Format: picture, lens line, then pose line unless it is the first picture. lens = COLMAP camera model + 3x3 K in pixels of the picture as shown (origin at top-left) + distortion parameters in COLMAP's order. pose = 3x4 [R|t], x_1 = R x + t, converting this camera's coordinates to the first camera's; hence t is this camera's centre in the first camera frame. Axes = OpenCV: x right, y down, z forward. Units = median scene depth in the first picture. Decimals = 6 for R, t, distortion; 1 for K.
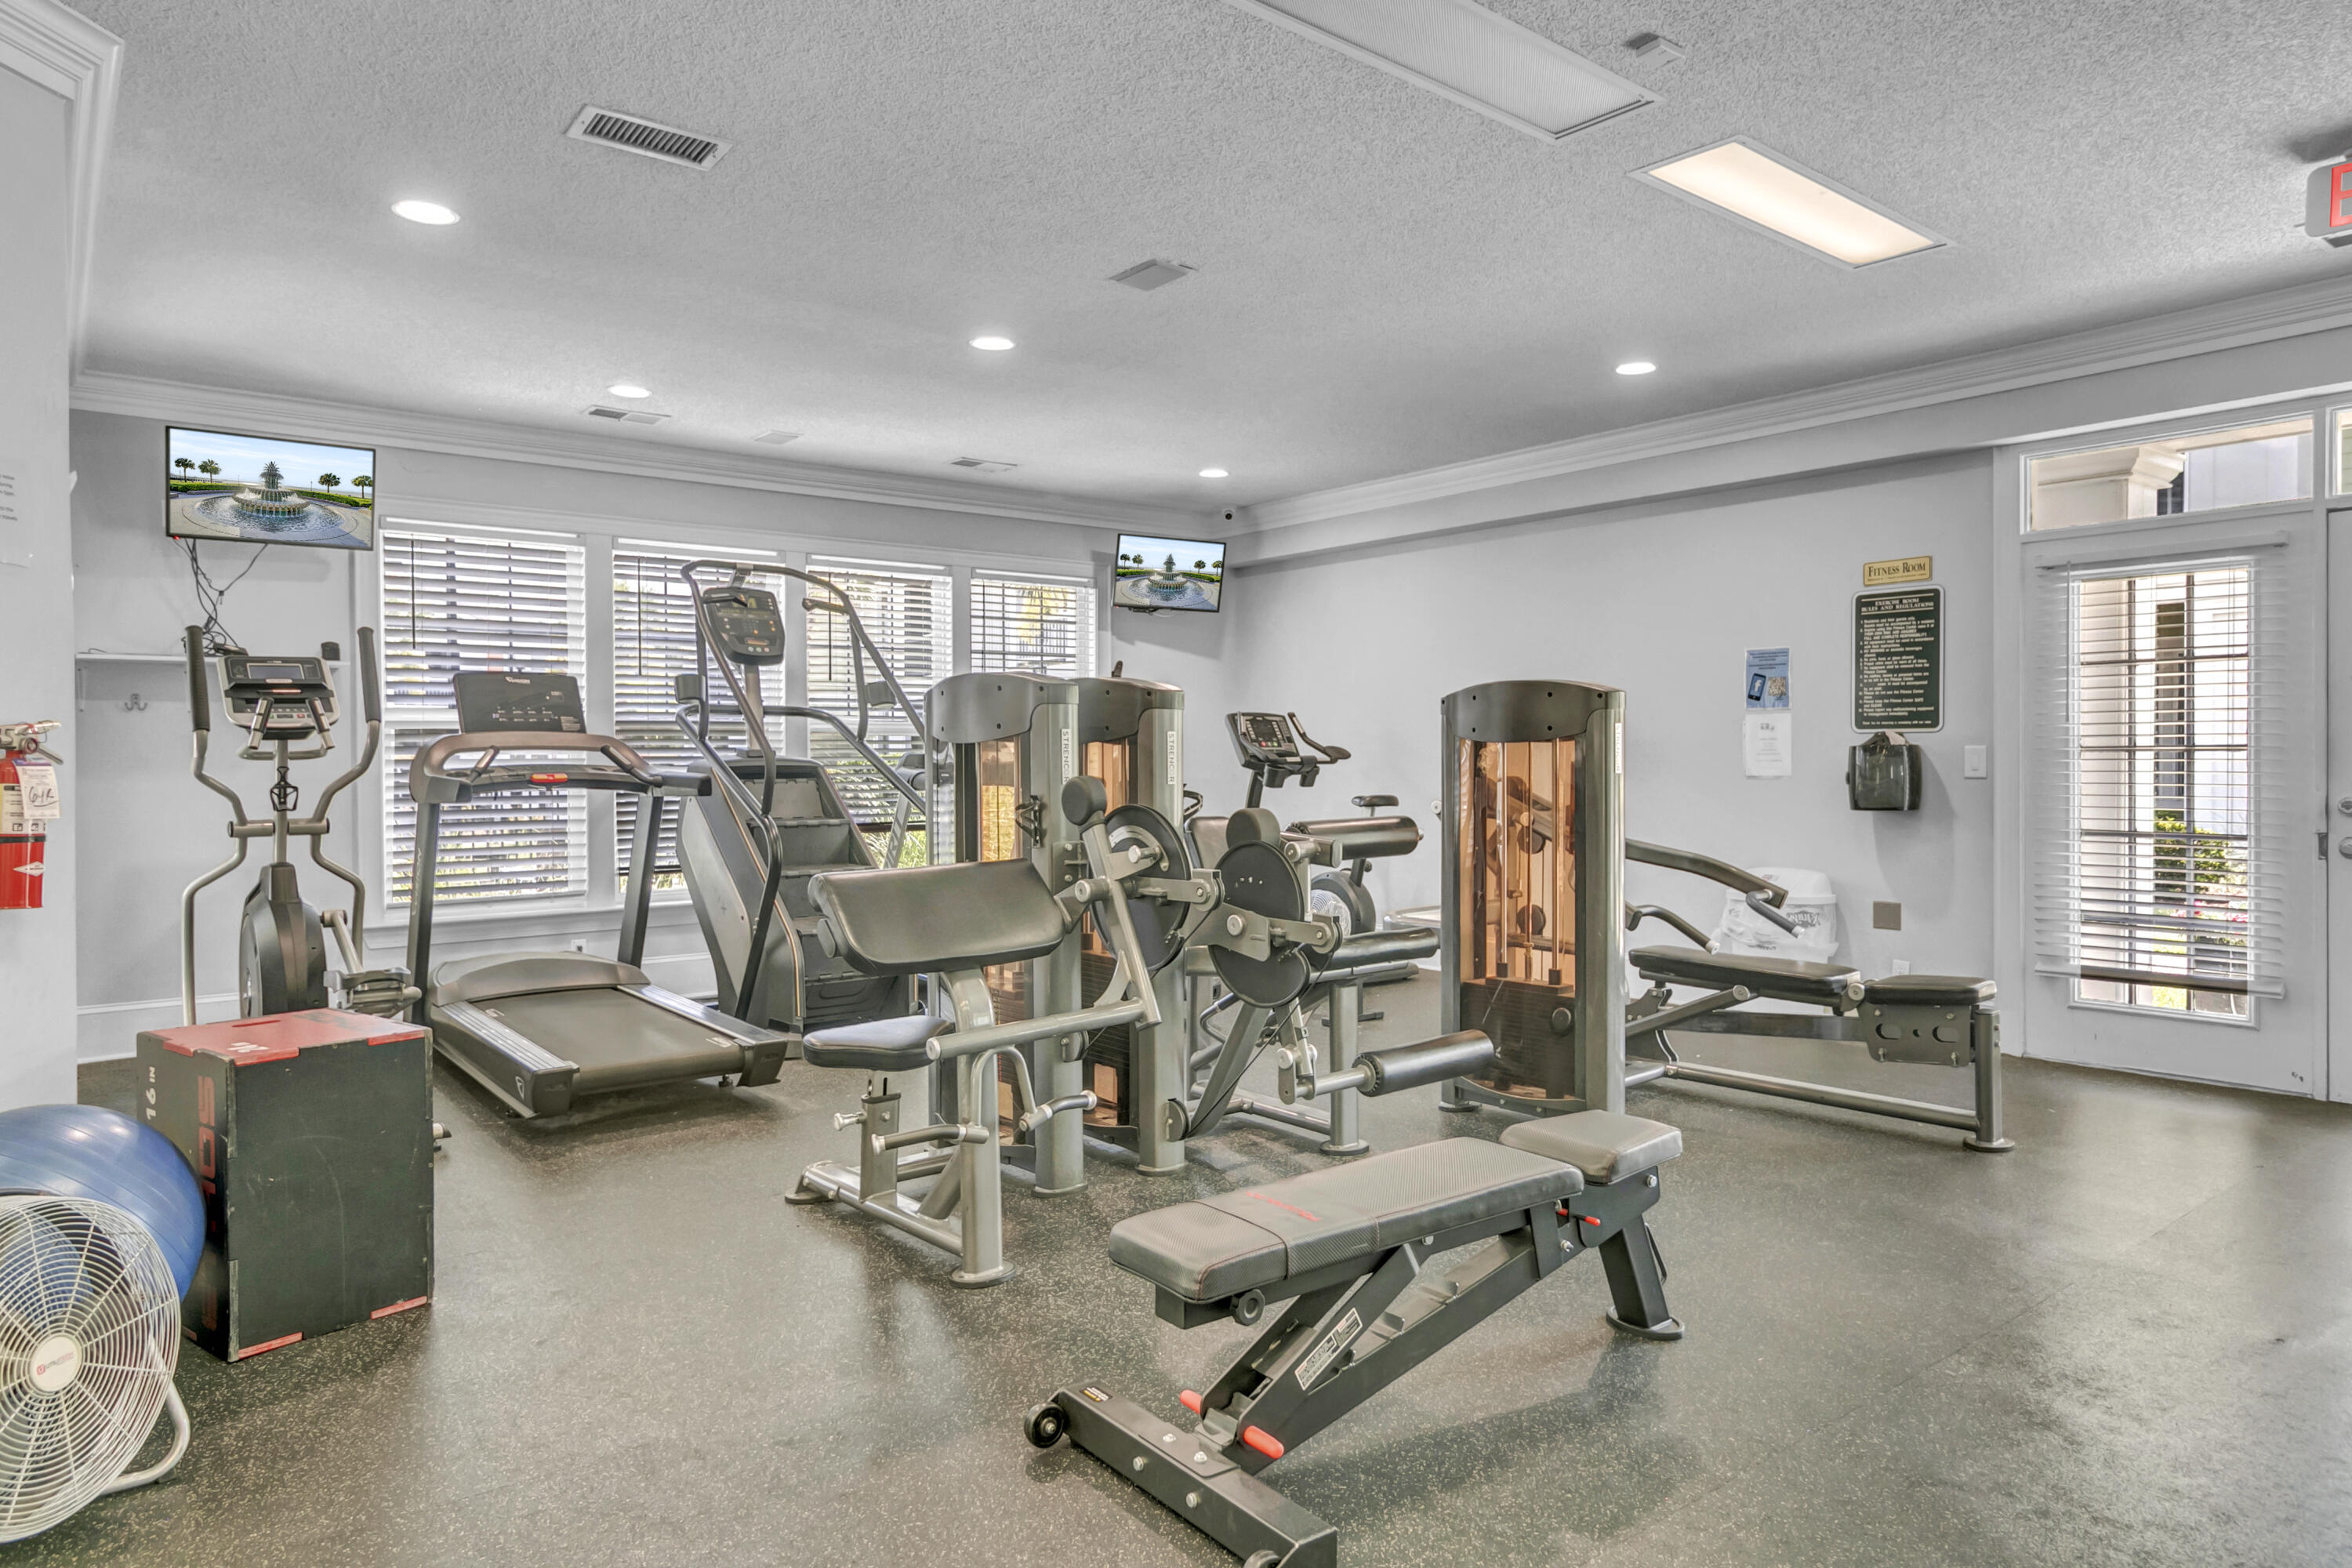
lens RADIAL K [[1386.3, 0, 1181.9], [0, 1386.3, 755.3], [0, 0, 1]] dist [0.063415, 0.000945]
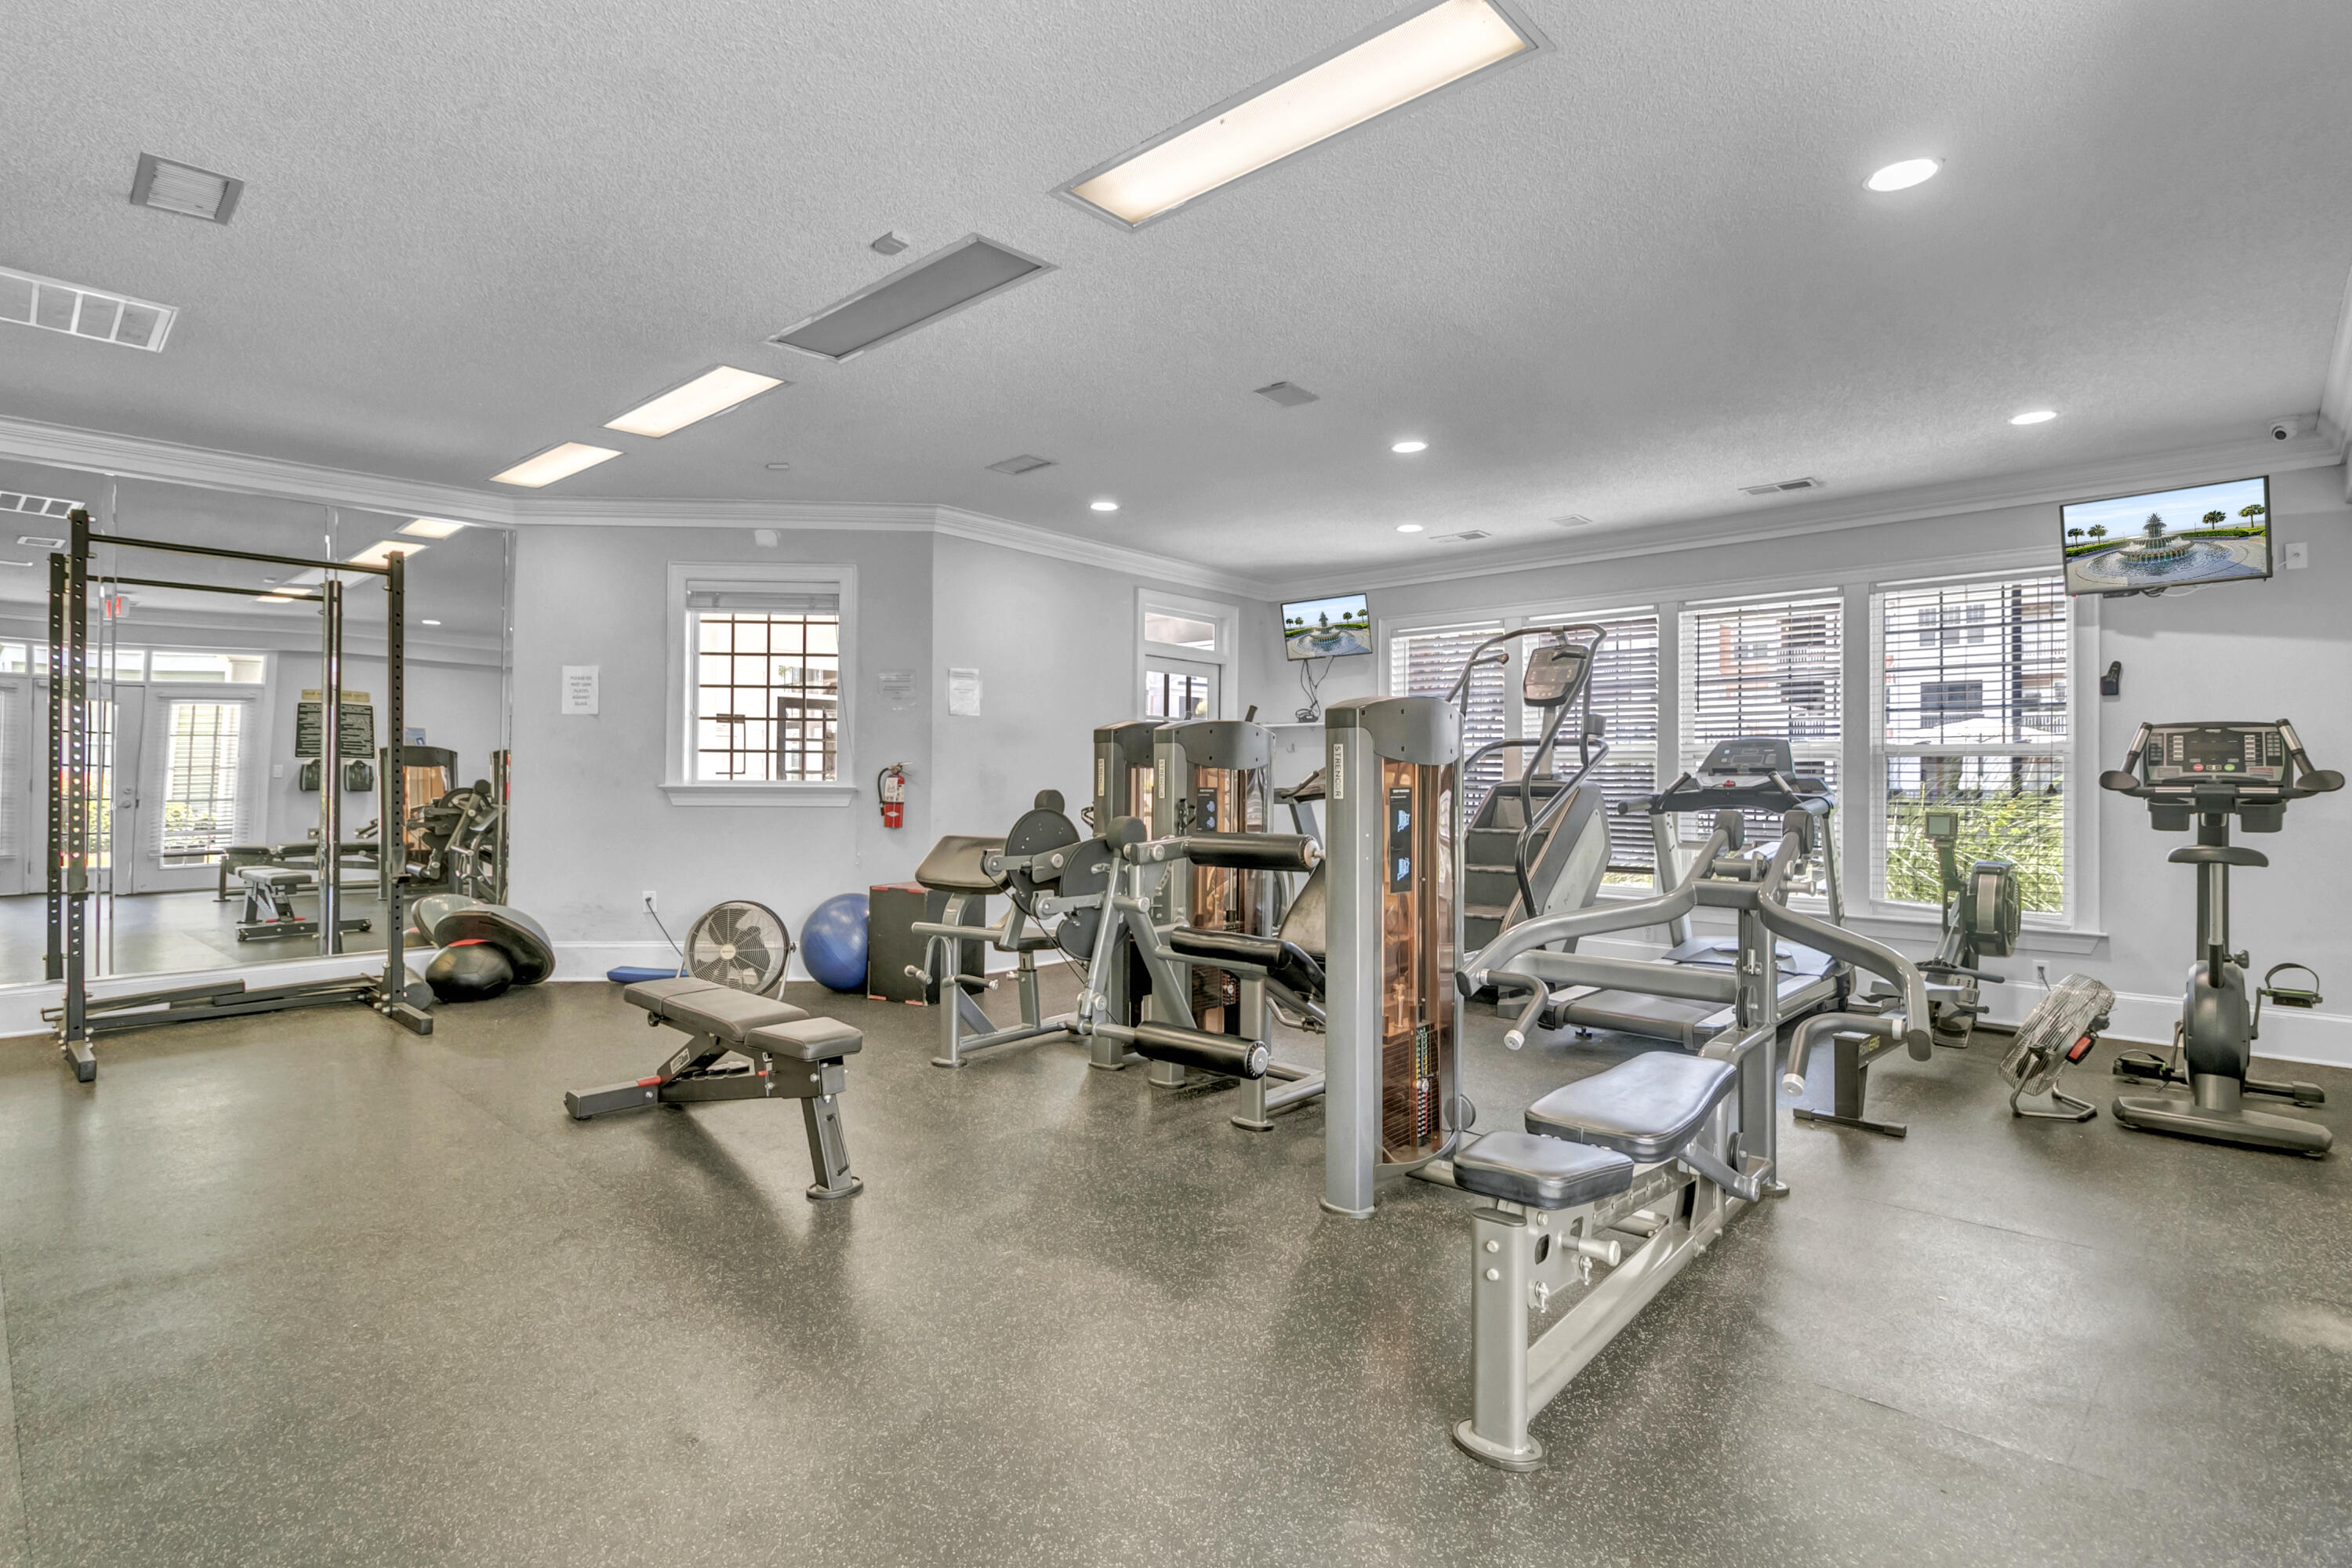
lens RADIAL K [[1134.1, 0, 1176.0], [0, 1134.1, 784.0], [0, 0, 1]] dist [-0.001410, 0.016830]
pose [[0.162906, 0.018218, -0.986473, 0.508285], [-0.009176, 0.999814, 0.016949, -0.006217], [0.986599, 0.006290, 0.163043, 0.386167]]
